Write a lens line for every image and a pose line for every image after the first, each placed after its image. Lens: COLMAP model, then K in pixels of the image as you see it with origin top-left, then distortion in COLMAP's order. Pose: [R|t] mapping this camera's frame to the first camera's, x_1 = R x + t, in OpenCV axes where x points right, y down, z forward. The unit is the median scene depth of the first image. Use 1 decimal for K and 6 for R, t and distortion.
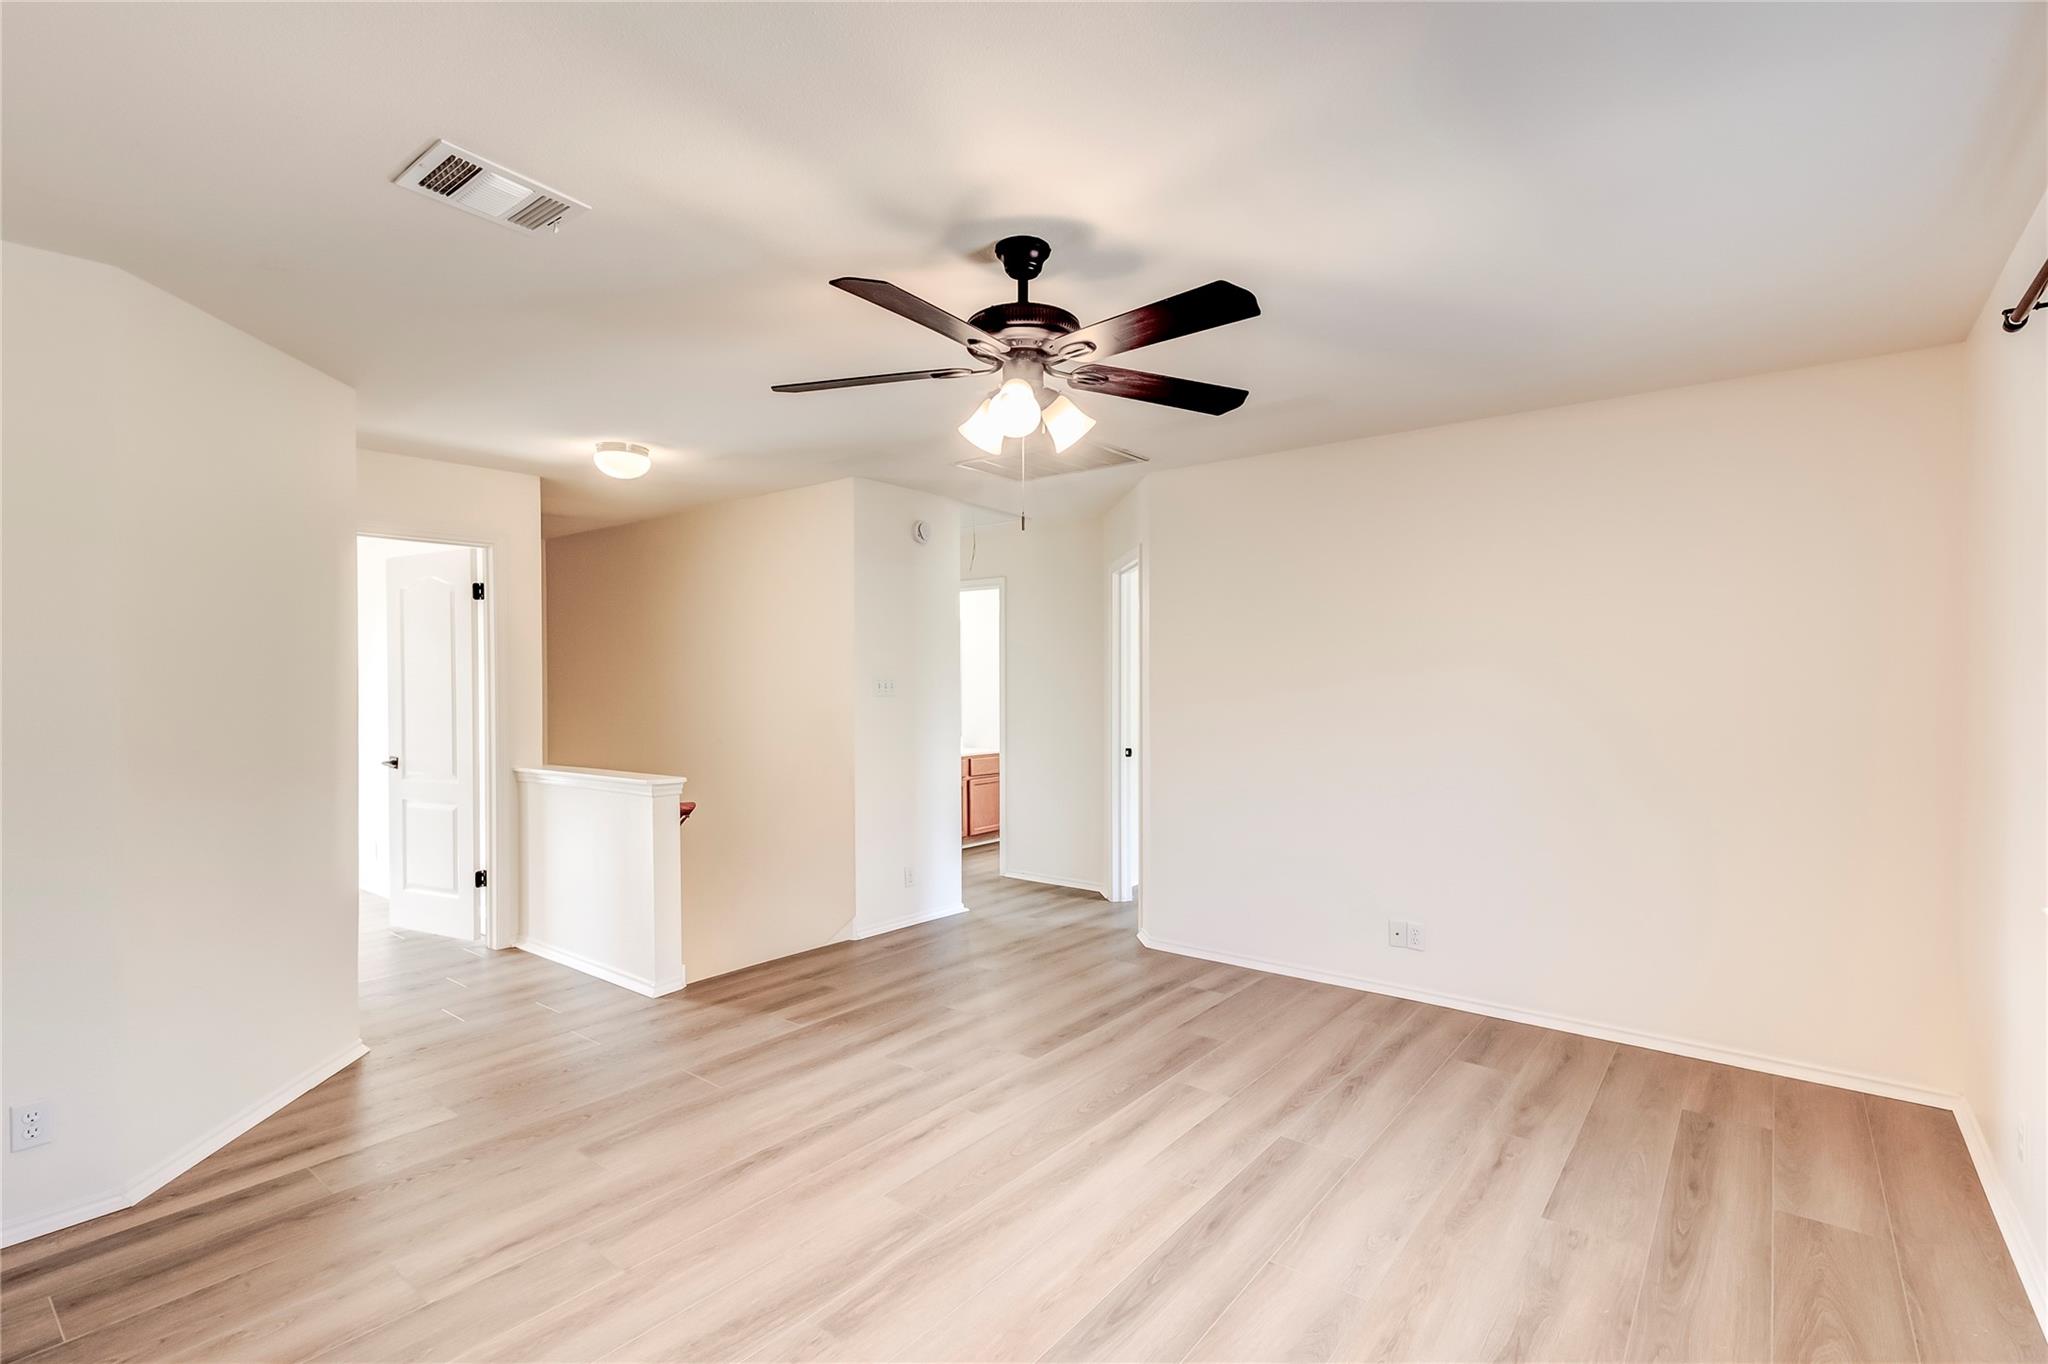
lens RADIAL K [[937.3, 0, 1024.0], [0, 937.3, 682.0], [0, 0, 1]] dist [0.000080, 0.000013]
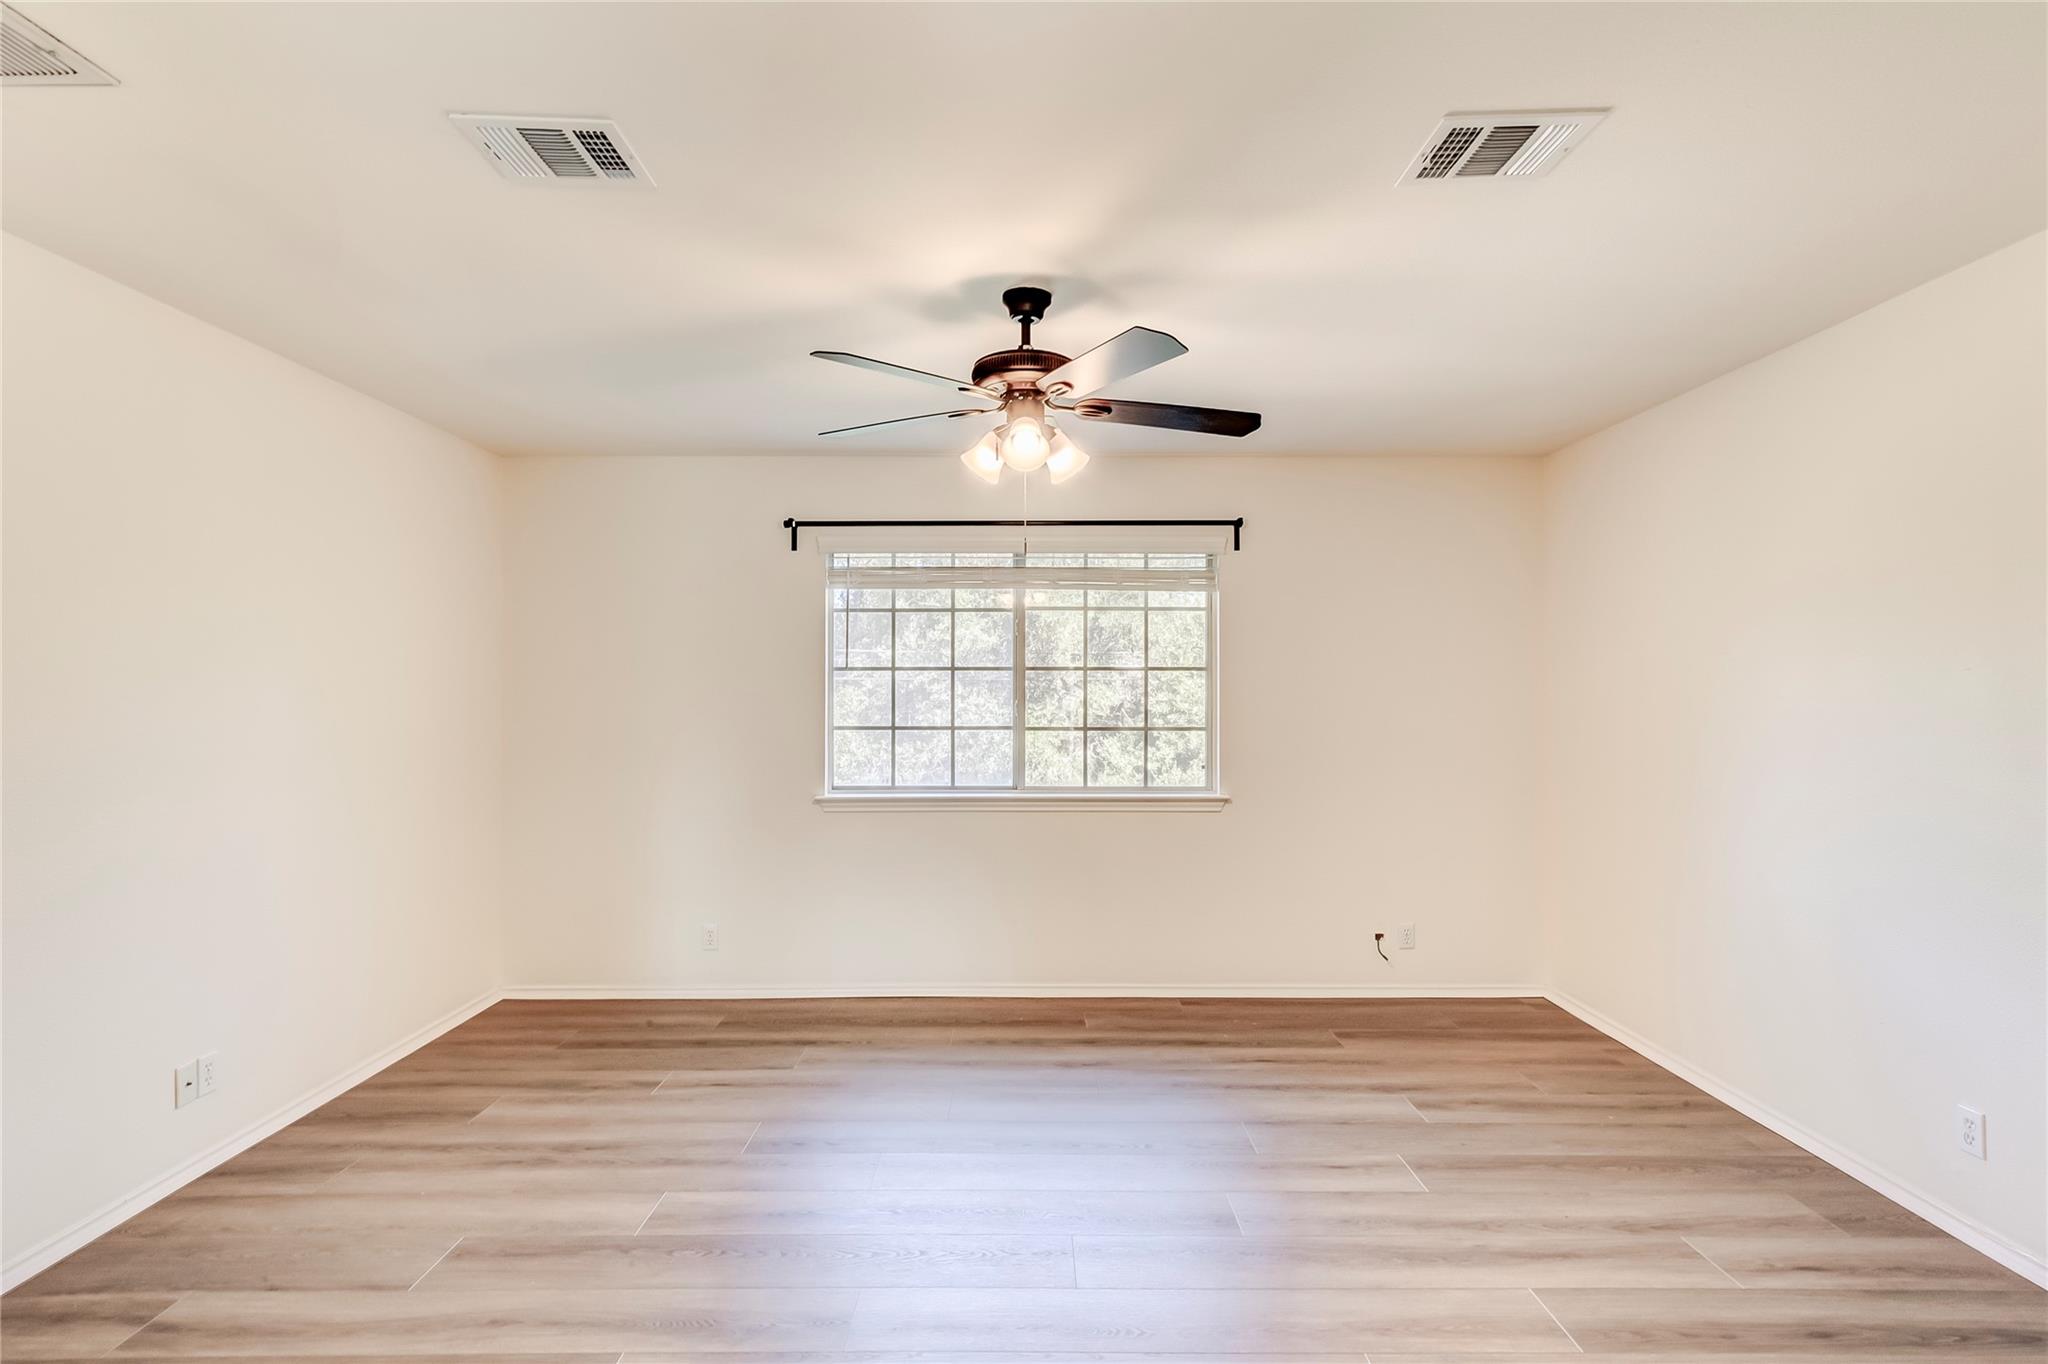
lens RADIAL K [[1042.9, 0, 1024.0], [0, 1042.9, 682.0], [0, 0, 1]] dist [-0.000223, -0.000214]
pose [[-0.626427, 0.008975, 0.779428, -0.712777], [0.001499, 0.999946, -0.010310, -0.003960], [-0.779479, -0.005290, -0.626406, 1.336276]]
